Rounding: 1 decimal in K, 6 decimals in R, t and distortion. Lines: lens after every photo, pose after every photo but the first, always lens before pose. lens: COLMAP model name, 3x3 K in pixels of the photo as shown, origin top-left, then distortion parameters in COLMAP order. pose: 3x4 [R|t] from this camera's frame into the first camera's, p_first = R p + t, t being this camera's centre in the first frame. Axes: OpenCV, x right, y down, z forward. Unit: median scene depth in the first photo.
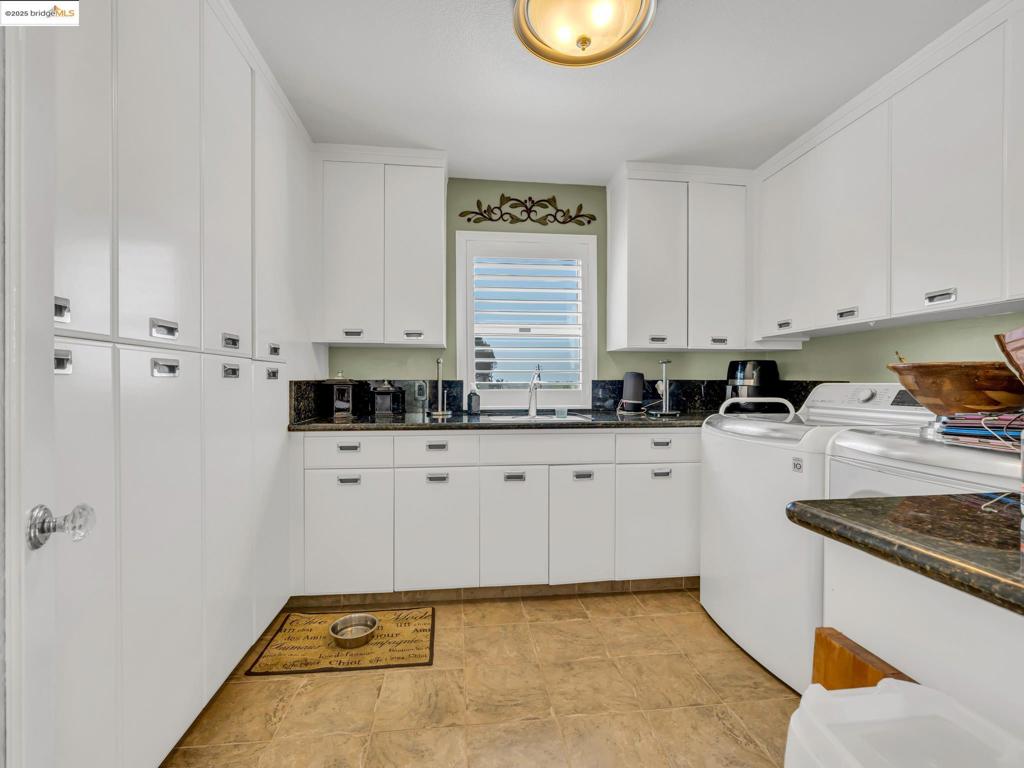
lens RADIAL K [[415.8, 0, 507.9], [0, 415.8, 382.2], [0, 0, 1]] dist [-0.006947, -0.000223]
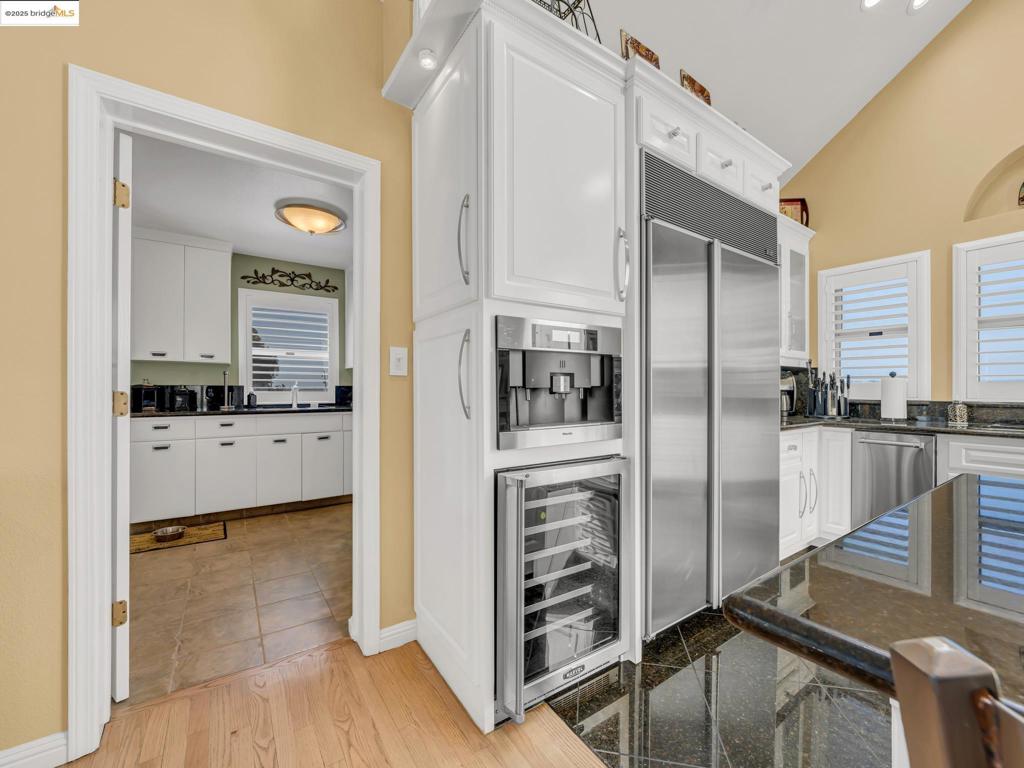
lens RADIAL K [[415.8, 0, 514.5], [0, 415.8, 389.1], [0, 0, 1]] dist [-0.006947, -0.000223]
pose [[0.883380, -0.001070, 0.468657, 0.058549], [0.002408, 0.999995, -0.002254, 0.014064], [-0.468652, 0.003120, 0.883377, -0.827396]]
